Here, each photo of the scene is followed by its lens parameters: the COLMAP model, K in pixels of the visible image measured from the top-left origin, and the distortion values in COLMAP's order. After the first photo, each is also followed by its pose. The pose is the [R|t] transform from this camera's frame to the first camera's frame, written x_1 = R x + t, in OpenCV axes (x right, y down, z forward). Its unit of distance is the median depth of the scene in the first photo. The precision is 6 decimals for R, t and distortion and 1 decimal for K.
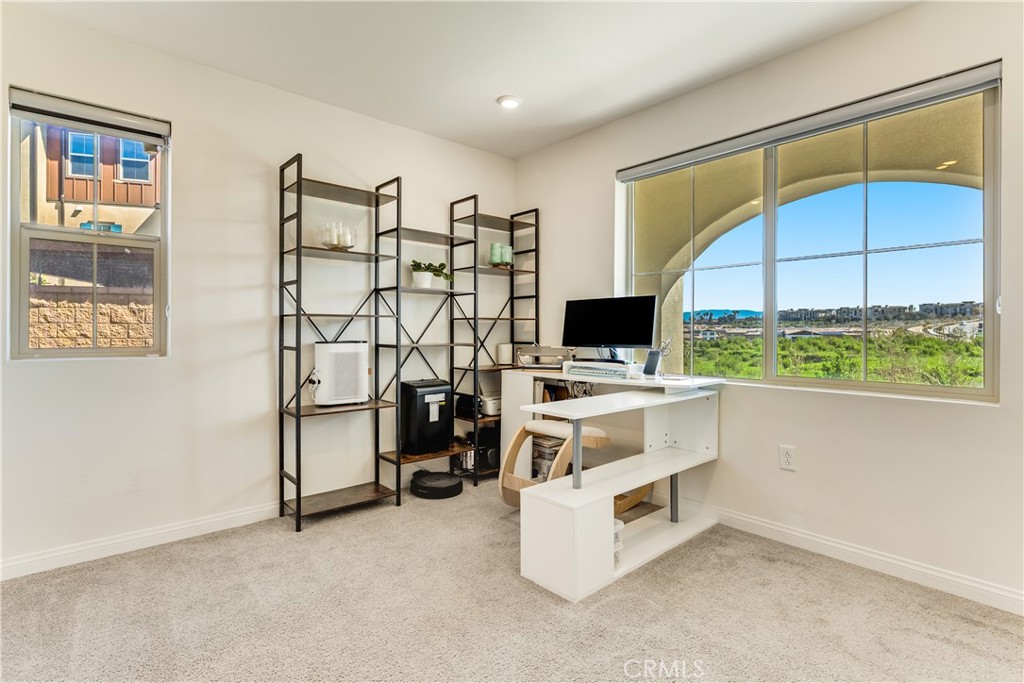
lens RADIAL K [[499.4, 0, 513.2], [0, 499.4, 337.7], [0, 0, 1]] dist [0.005121, -0.002087]
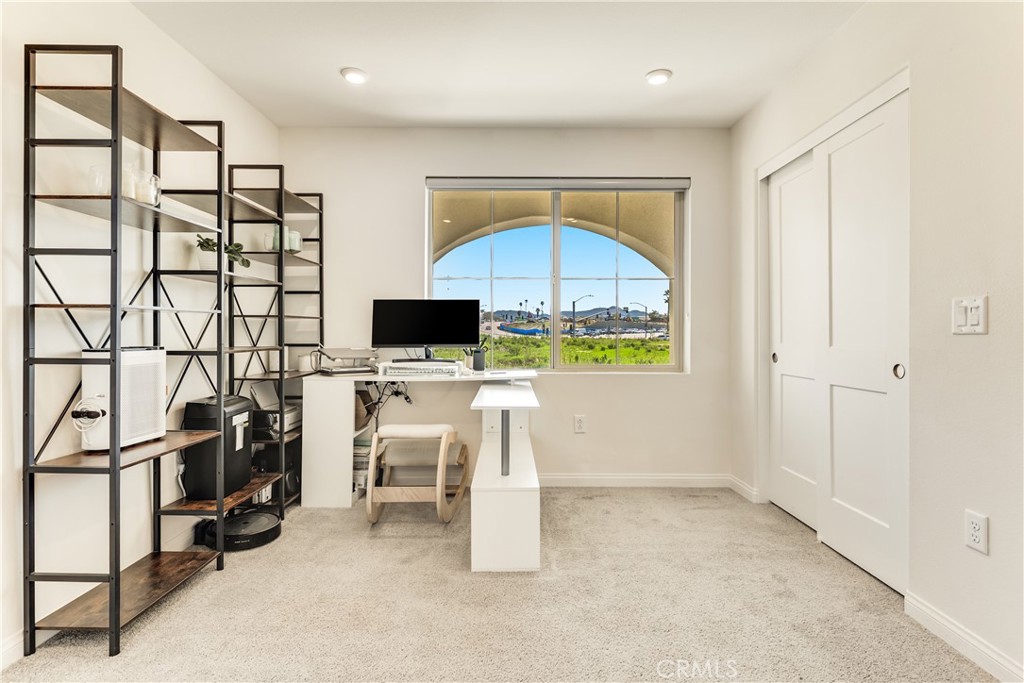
lens RADIAL K [[505.0, 0, 517.5], [0, 505.0, 335.2], [0, 0, 1]] dist [-0.007758, 0.000361]
pose [[0.655154, -0.007393, 0.755460, -0.504059], [0.009363, 0.999955, 0.001665, -0.005507], [-0.755438, 0.005983, 0.655193, 0.184475]]
